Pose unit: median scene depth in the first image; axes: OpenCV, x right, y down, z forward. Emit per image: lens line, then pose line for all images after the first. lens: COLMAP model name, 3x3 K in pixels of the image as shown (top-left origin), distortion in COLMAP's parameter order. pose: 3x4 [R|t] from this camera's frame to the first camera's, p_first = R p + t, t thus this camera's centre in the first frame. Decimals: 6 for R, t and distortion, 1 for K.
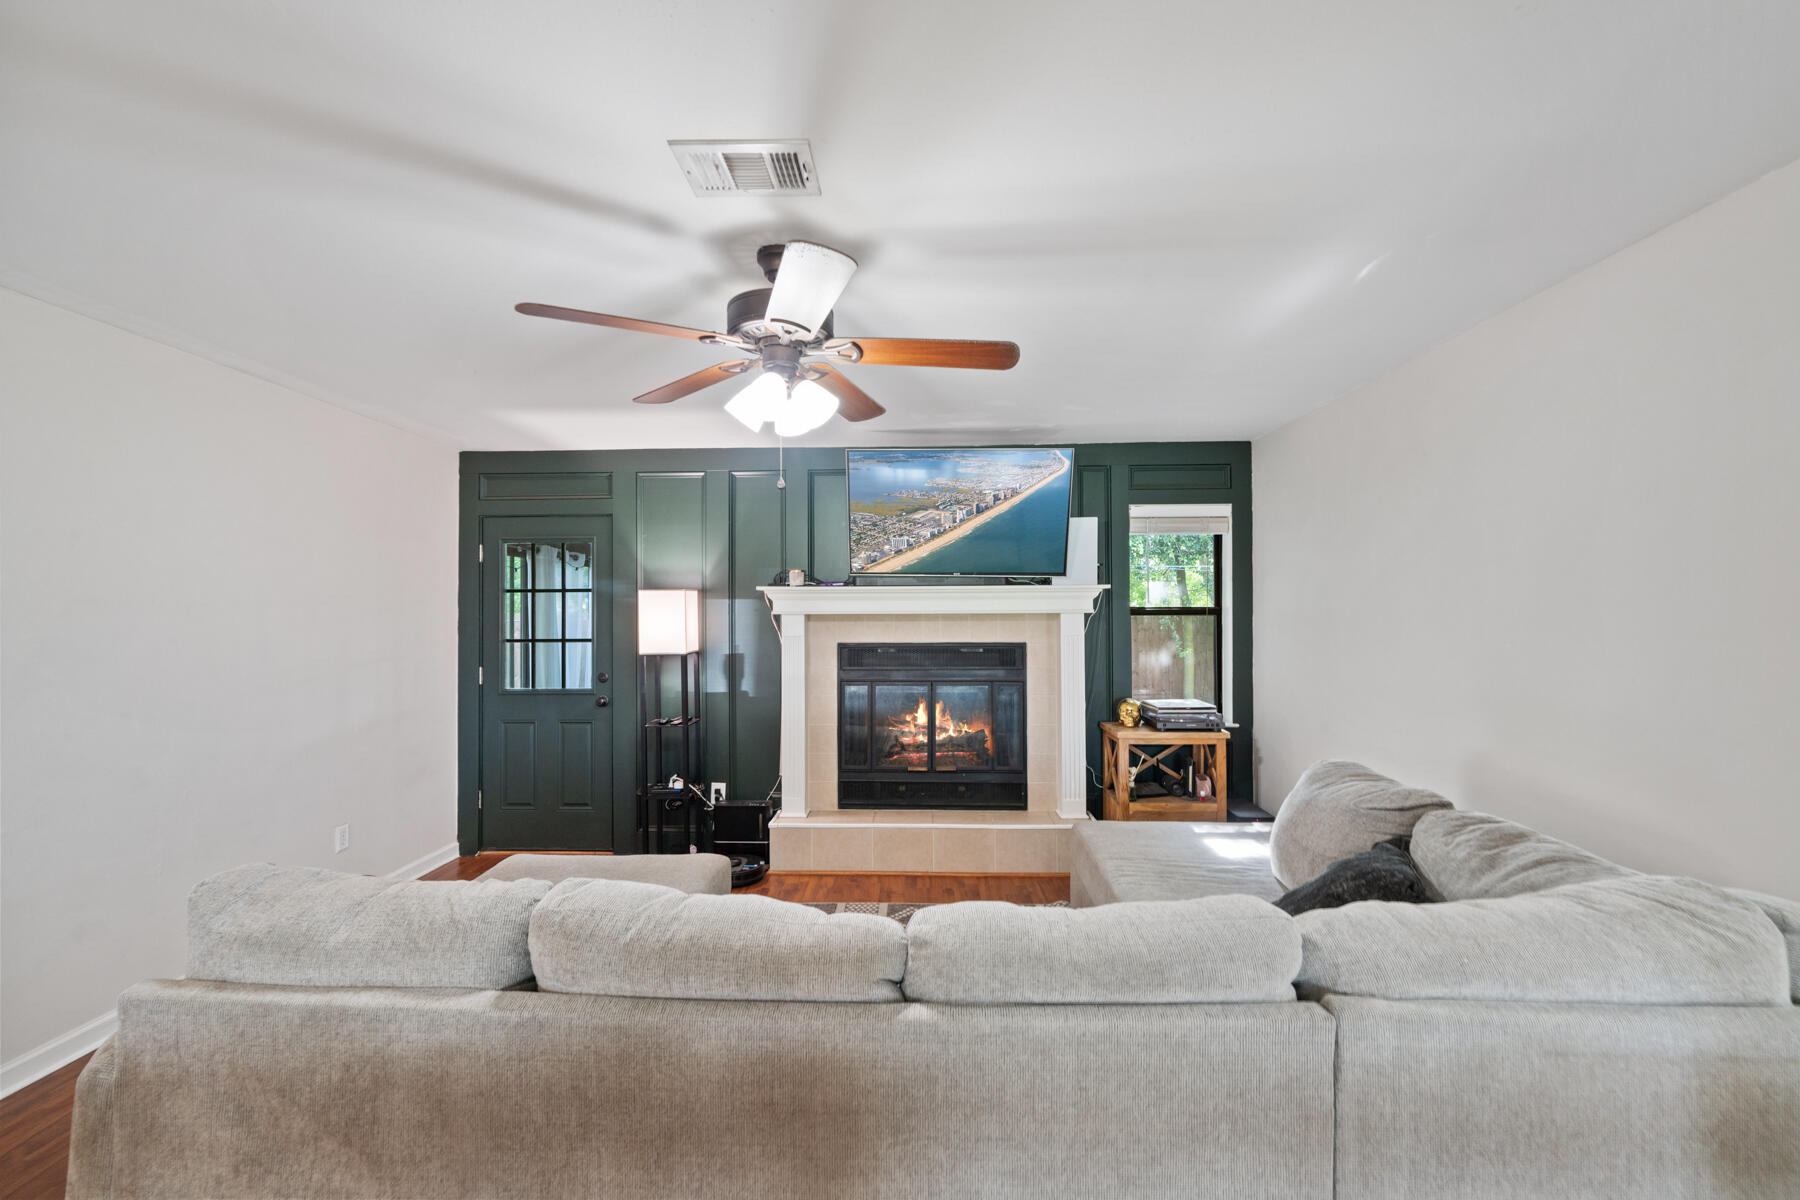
lens RADIAL K [[693.4, 0, 901.1], [0, 693.4, 606.6], [0, 0, 1]] dist [0.001431, -0.000014]
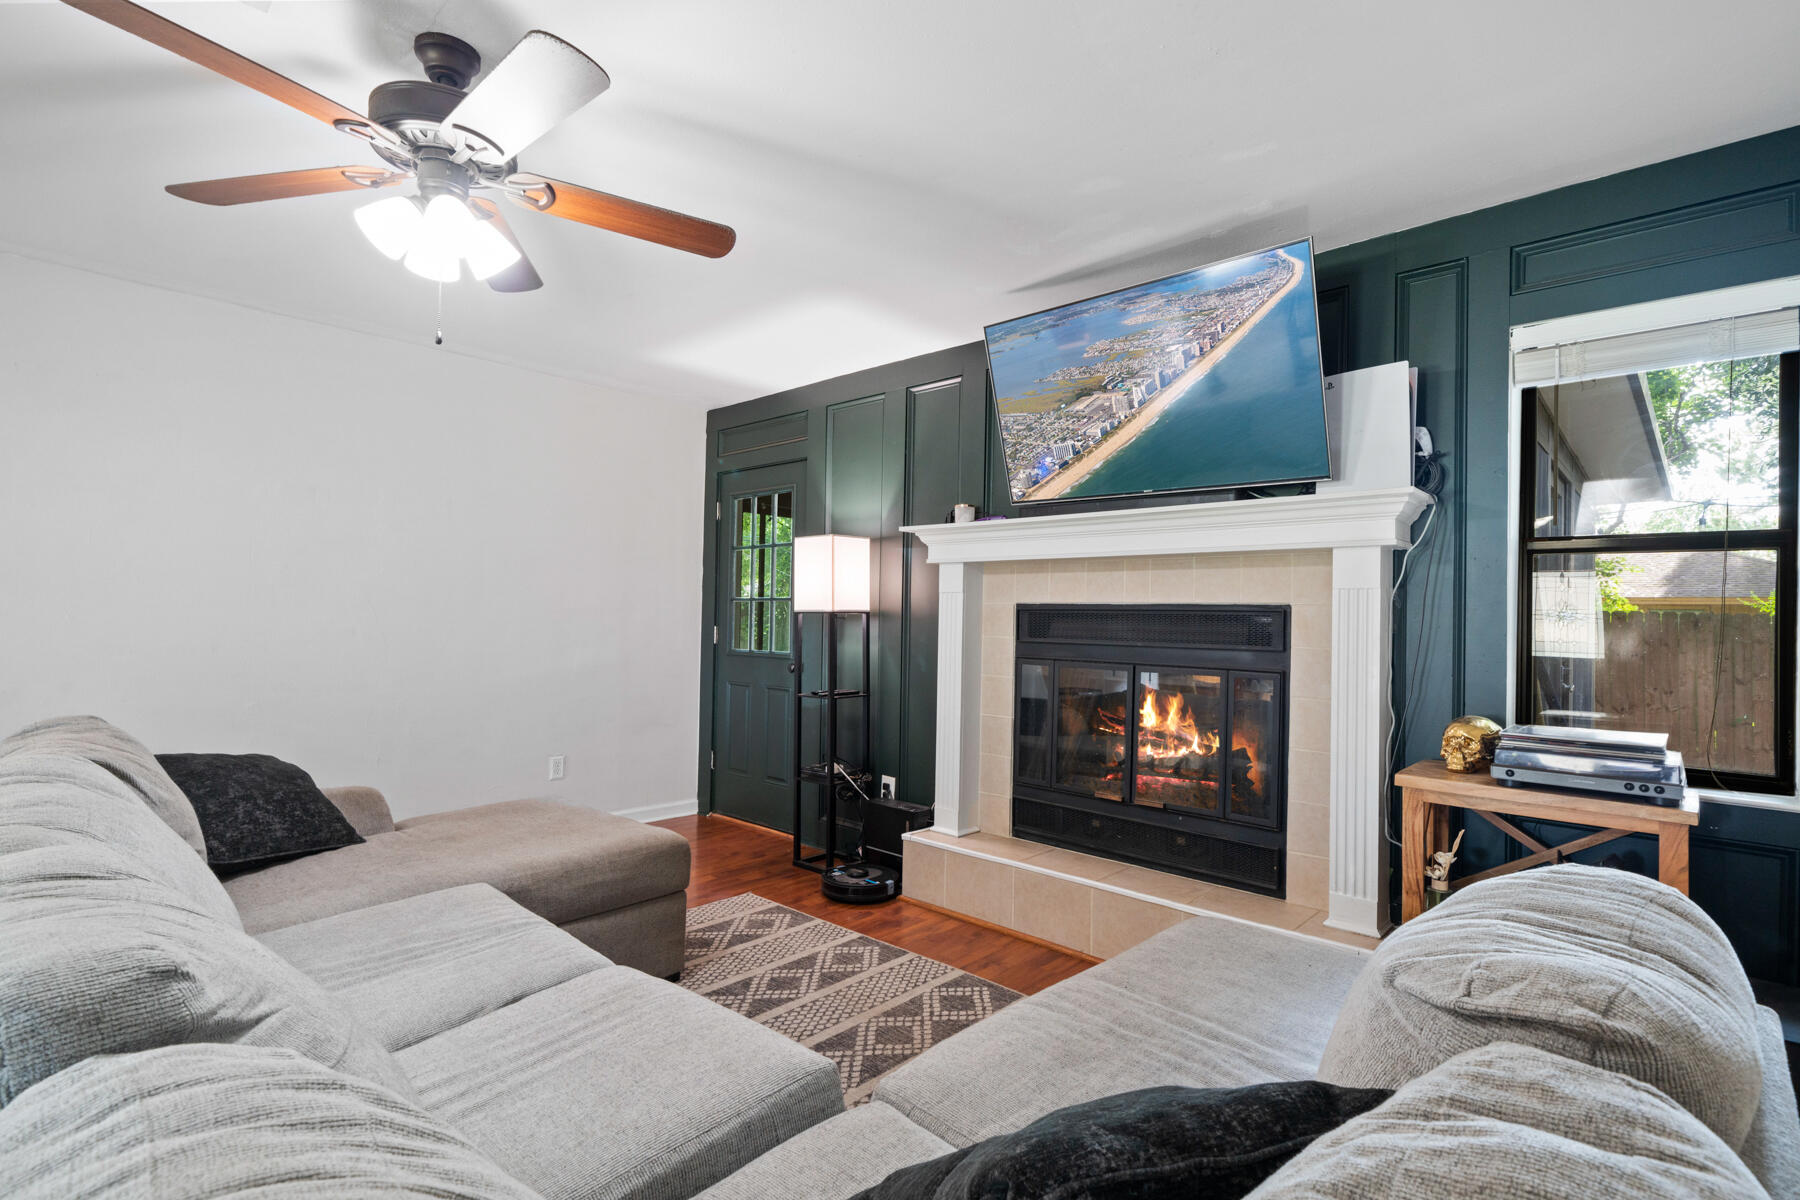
lens RADIAL K [[832.8, 0, 903.6], [0, 832.8, 598.7], [0, 0, 1]] dist [0.003713, 0.000279]
pose [[0.770412, 0.006373, -0.637514, 0.377957], [-0.014037, 0.999877, -0.006969, 0.056433], [0.637391, 0.014318, 0.770407, 0.271963]]
